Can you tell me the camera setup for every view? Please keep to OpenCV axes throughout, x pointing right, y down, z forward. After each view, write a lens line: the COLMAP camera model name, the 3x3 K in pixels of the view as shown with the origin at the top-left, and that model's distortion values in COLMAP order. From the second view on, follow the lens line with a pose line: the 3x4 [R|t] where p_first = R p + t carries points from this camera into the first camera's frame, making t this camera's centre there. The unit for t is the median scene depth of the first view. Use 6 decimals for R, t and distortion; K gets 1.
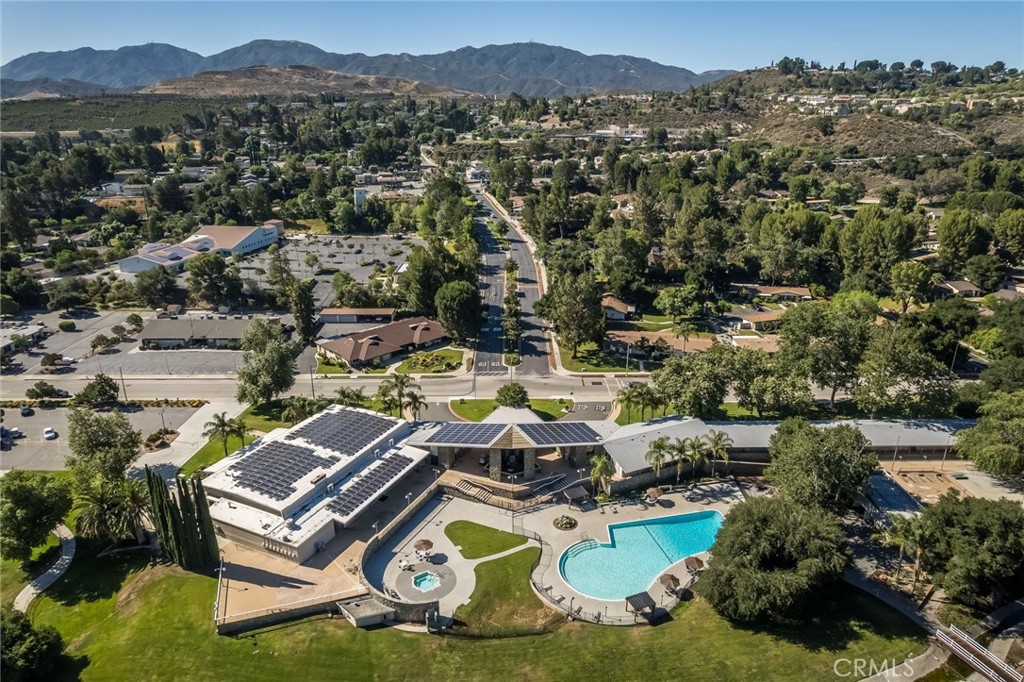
lens RADIAL K [[659.2, 0, 512.0], [0, 659.2, 341.0], [0, 0, 1]] dist [-0.086722, 0.082919]
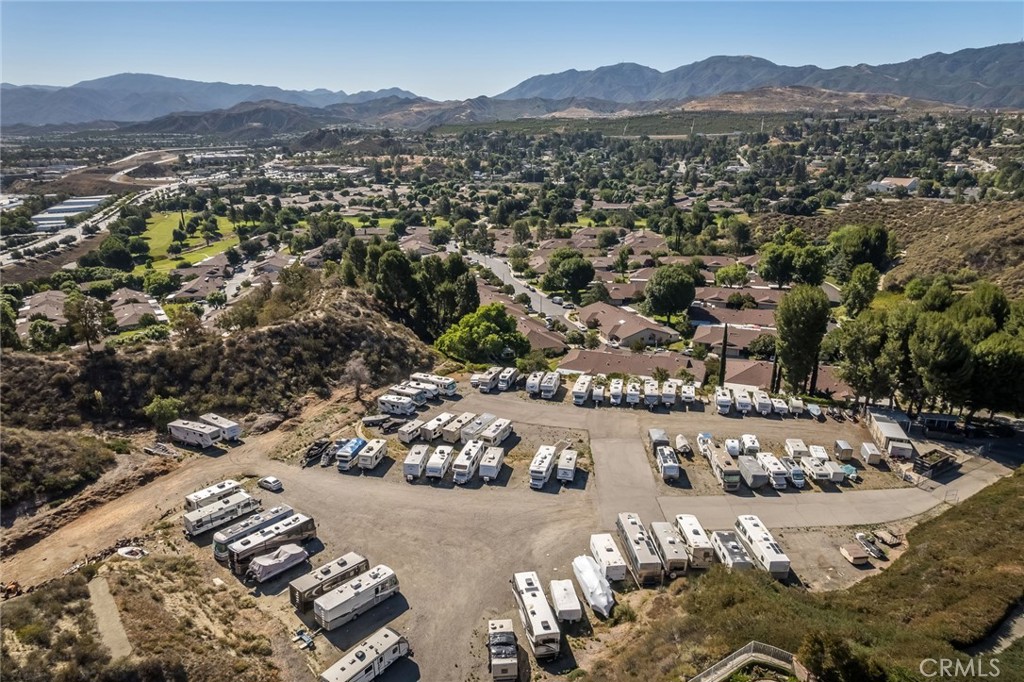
lens RADIAL K [[659.2, 0, 512.0], [0, 659.2, 341.0], [0, 0, 1]] dist [-0.086722, 0.082919]
pose [[0.833916, 0.165659, -0.526442, -0.020968], [-0.171680, 0.984426, 0.037824, 0.042195], [0.524509, 0.058838, 0.849370, -0.126528]]
